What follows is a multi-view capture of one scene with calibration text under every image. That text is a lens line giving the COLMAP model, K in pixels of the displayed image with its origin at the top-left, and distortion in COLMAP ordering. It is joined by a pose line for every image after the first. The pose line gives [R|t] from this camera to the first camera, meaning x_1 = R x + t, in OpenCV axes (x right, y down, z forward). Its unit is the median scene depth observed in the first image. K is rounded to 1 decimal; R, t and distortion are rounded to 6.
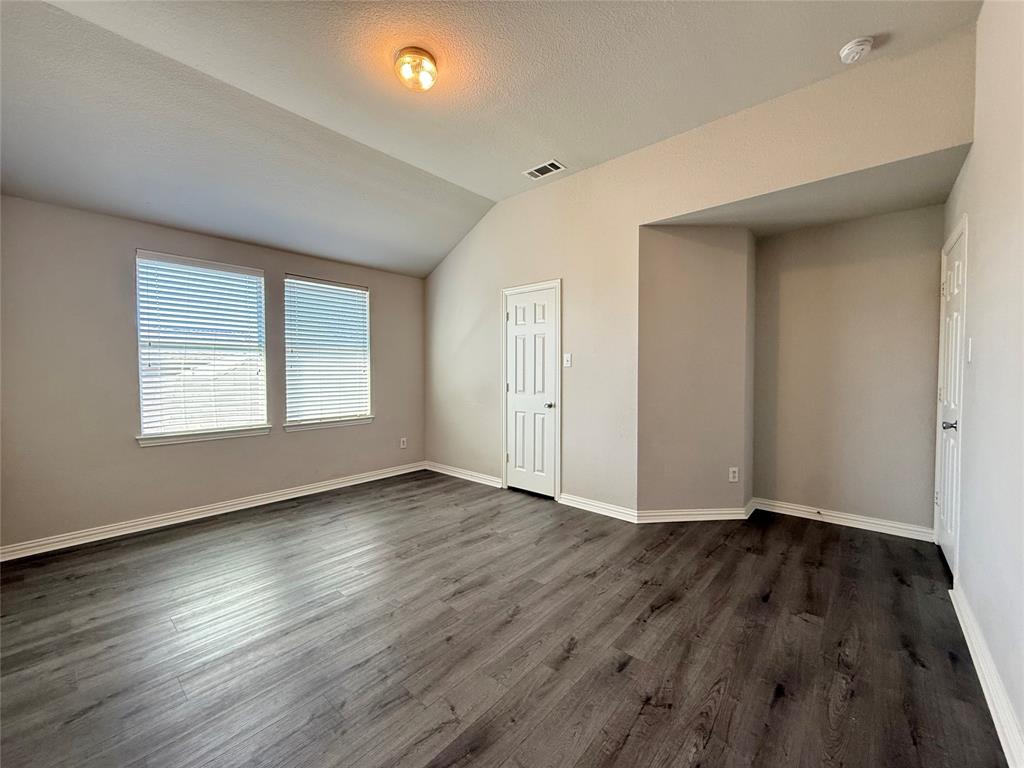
lens RADIAL K [[408.1, 0, 514.3], [0, 408.1, 383.3], [0, 0, 1]] dist [0.001564, -0.000200]
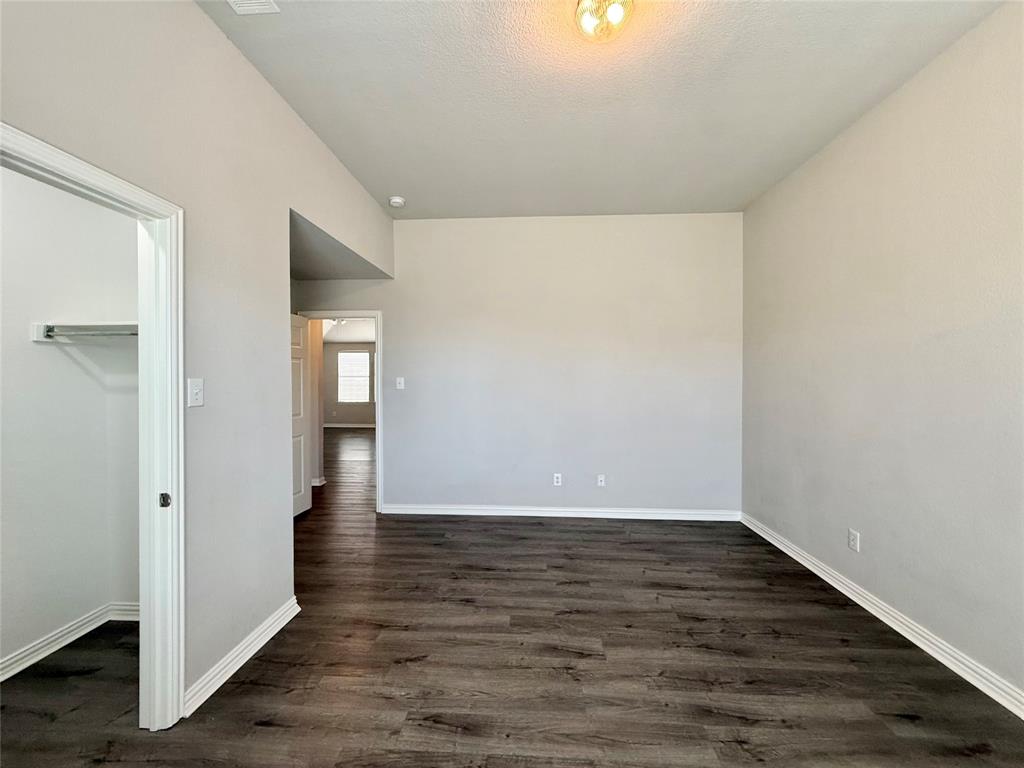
lens RADIAL K [[408.1, 0, 514.3], [0, 408.1, 383.3], [0, 0, 1]] dist [0.001564, -0.000200]
pose [[-0.612864, -0.002928, 0.790183, -0.765660], [0.028054, 0.999282, 0.025462, -0.107195], [-0.789690, 0.037773, -0.612342, 1.682365]]
